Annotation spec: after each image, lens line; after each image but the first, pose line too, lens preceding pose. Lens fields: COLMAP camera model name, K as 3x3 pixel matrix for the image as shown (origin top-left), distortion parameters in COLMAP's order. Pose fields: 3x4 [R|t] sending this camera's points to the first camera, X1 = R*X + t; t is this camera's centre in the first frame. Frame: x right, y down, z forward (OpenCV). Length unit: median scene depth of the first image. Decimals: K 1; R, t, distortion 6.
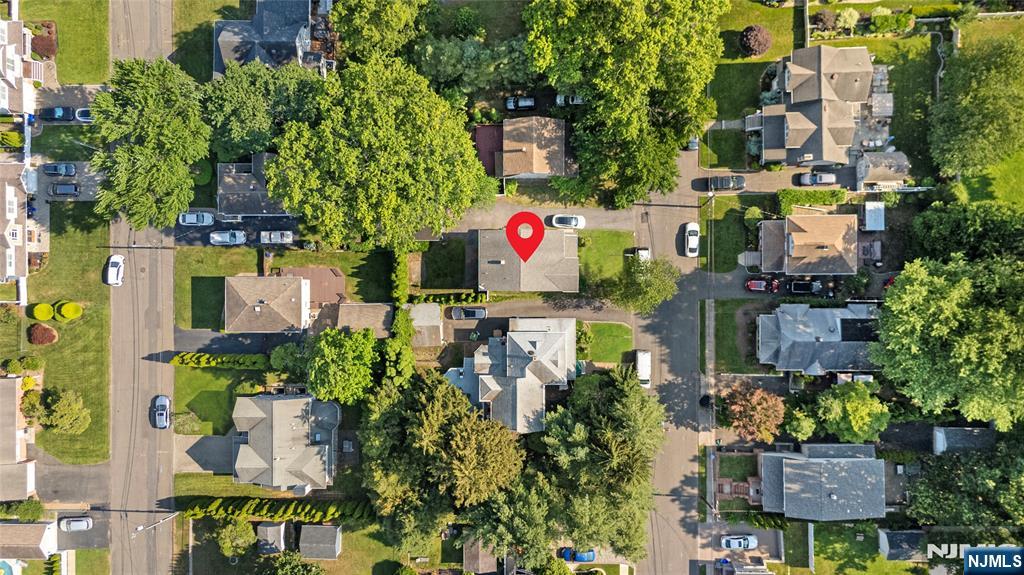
lens RADIAL K [[762.0, 0, 512.0], [0, 762.0, 287.5], [0, 0, 1]] dist [0.048401, -0.047834]
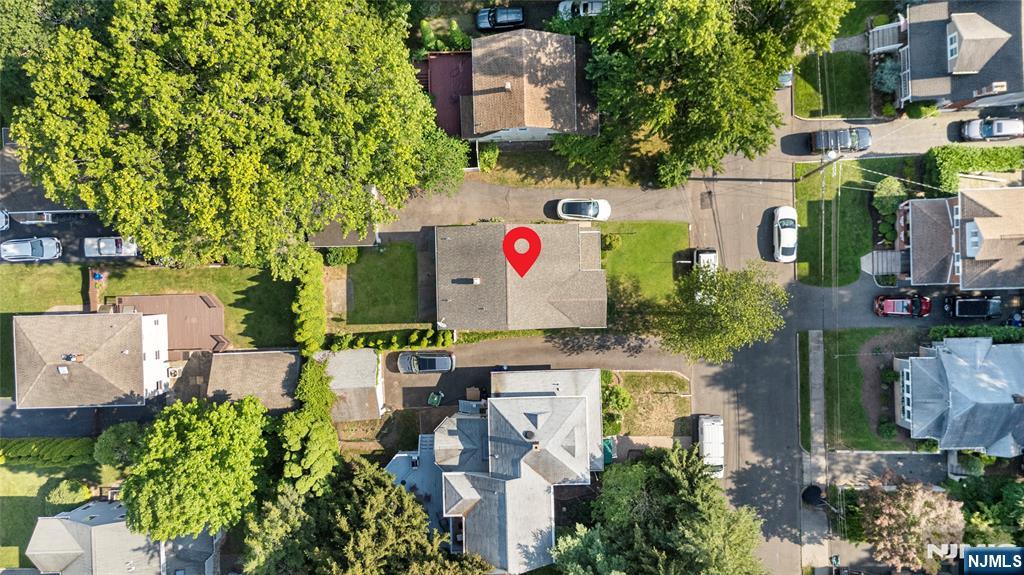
lens RADIAL K [[762.0, 0, 512.0], [0, 762.0, 287.5], [0, 0, 1]] dist [0.048401, -0.047834]
pose [[0.999525, -0.025792, 0.016886, 0.004839], [0.025753, 0.999665, 0.002519, -0.027348], [-0.016945, -0.002083, 0.999854, 0.393698]]
